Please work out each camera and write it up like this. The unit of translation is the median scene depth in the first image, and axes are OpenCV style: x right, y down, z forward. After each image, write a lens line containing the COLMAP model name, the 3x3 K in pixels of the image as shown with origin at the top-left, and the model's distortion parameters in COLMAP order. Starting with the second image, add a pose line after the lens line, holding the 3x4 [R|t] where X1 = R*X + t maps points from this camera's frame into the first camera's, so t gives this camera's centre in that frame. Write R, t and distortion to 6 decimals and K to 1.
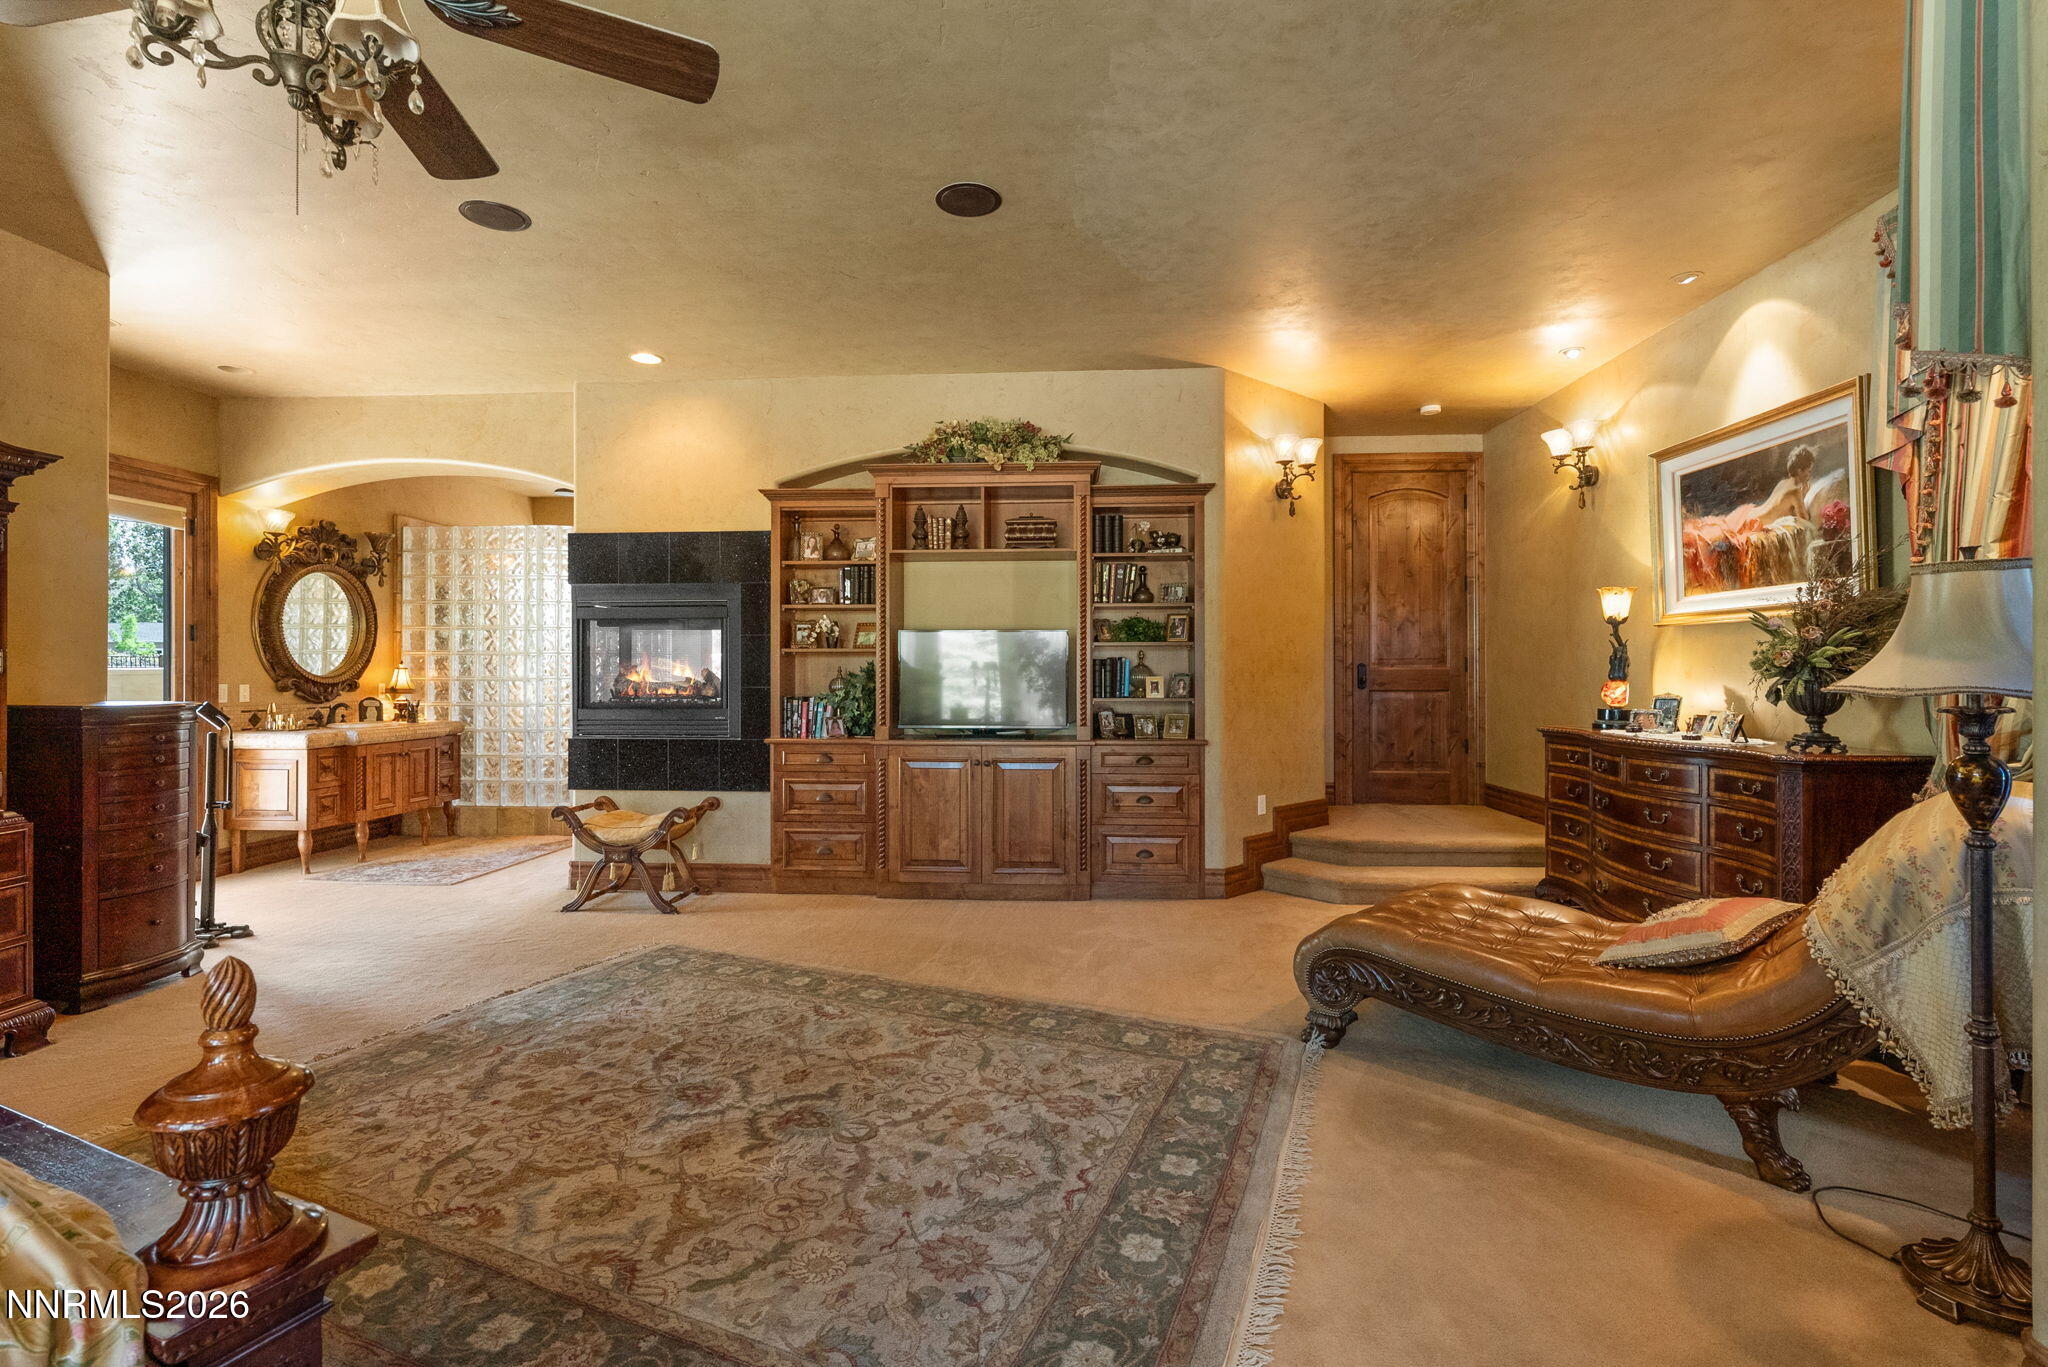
lens RADIAL K [[924.0, 0, 1018.9], [0, 924.0, 674.5], [0, 0, 1]] dist [-0.006884, 0.000978]
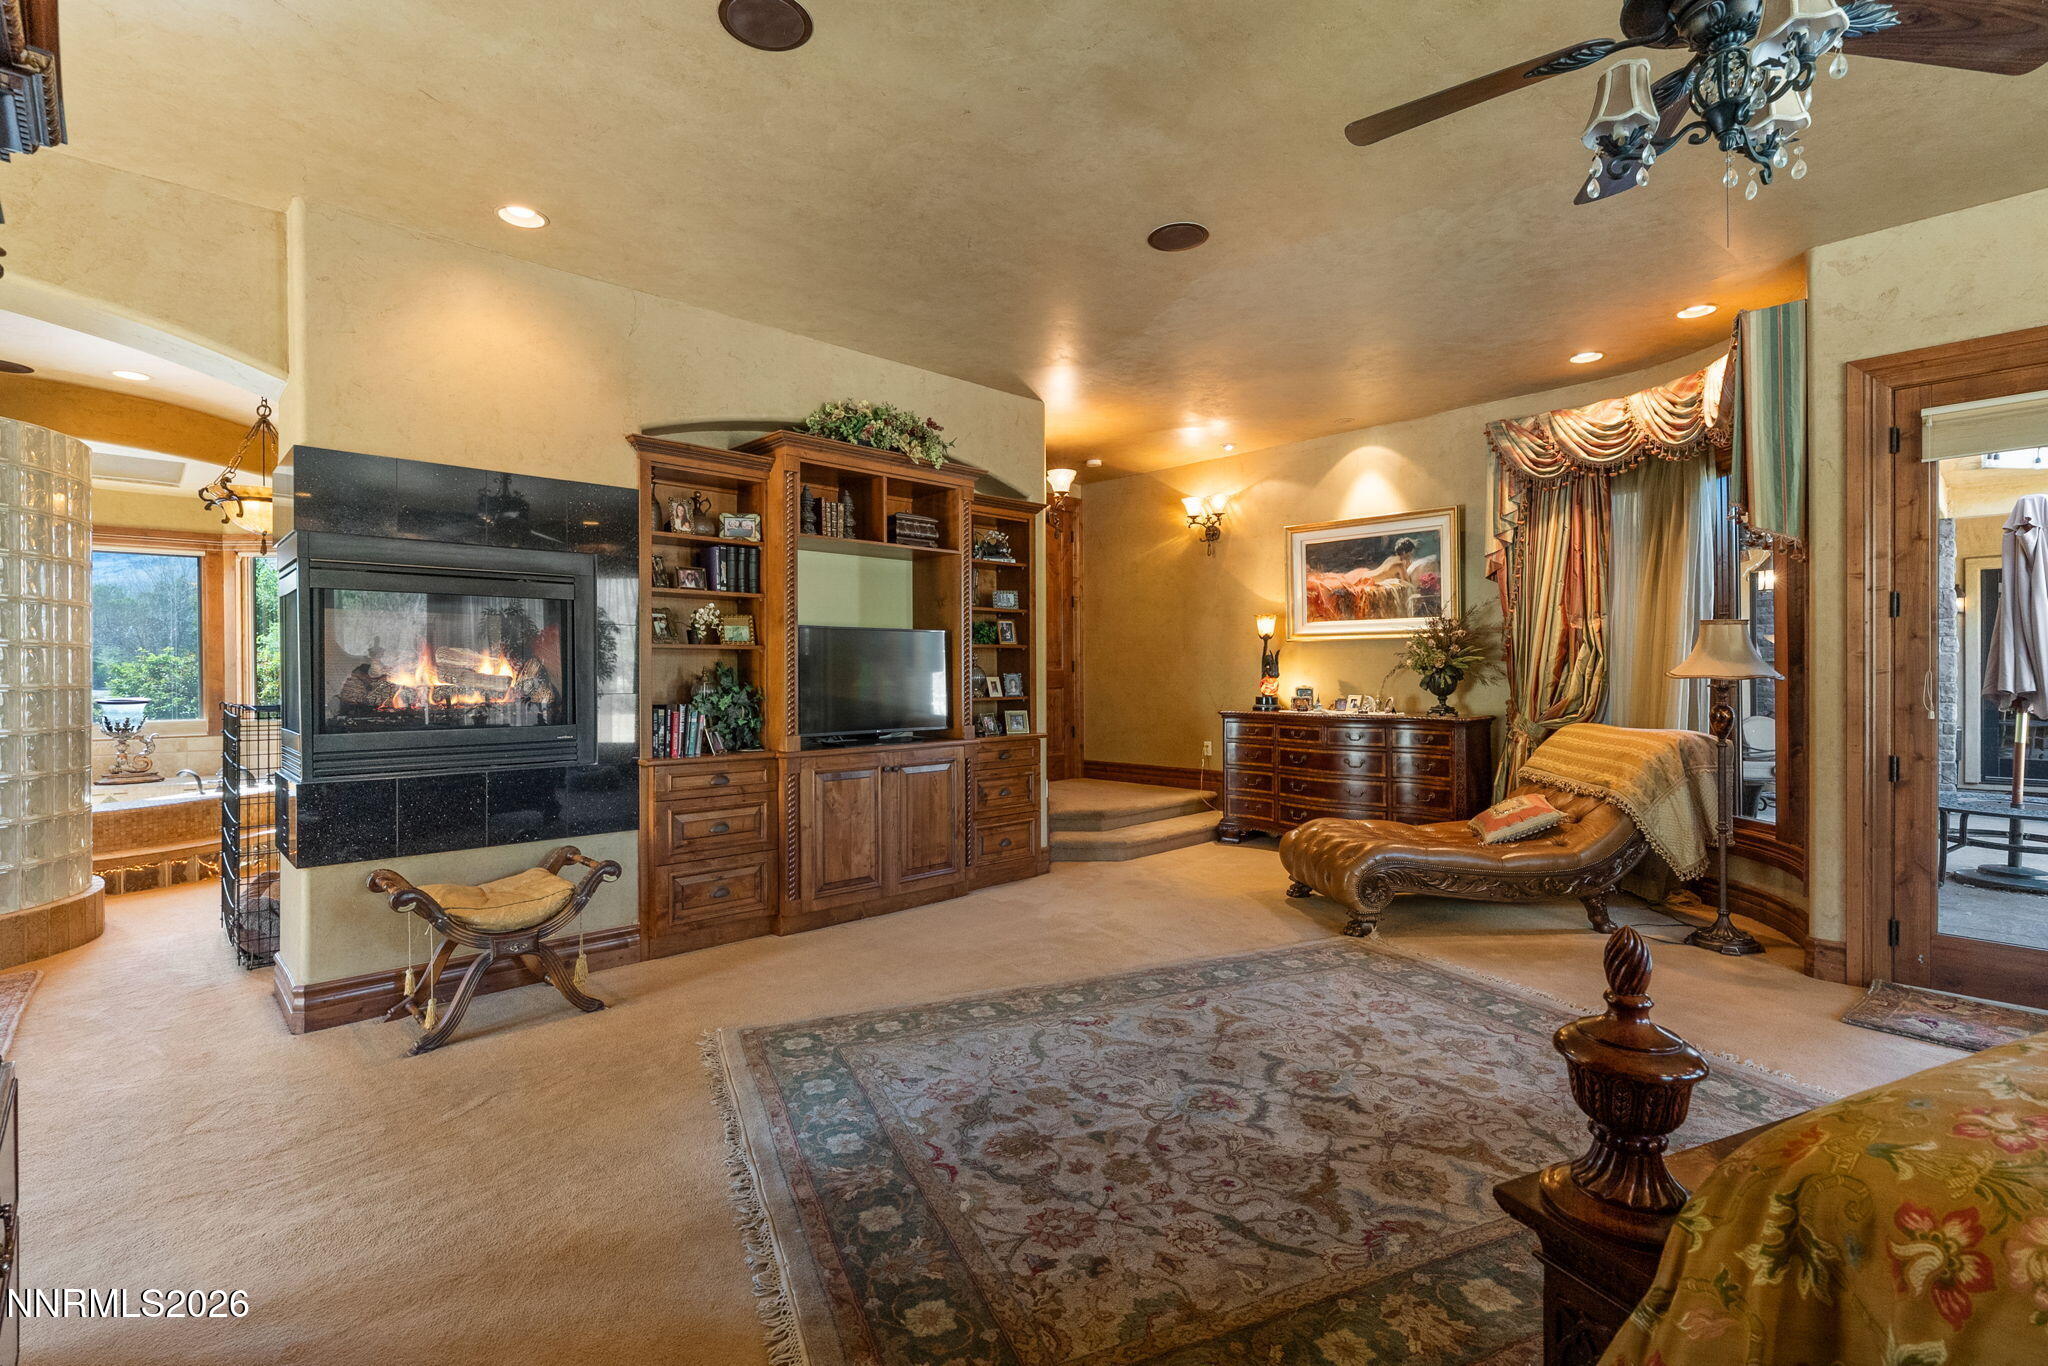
lens RADIAL K [[924.0, 0, 1017.3], [0, 924.0, 680.5], [0, 0, 1]] dist [-0.006884, 0.000978]
pose [[0.684977, -0.008035, 0.728521, -0.855944], [0.006338, 0.999967, 0.005069, 0.001410], [-0.728537, 0.001145, 0.685005, 0.343368]]
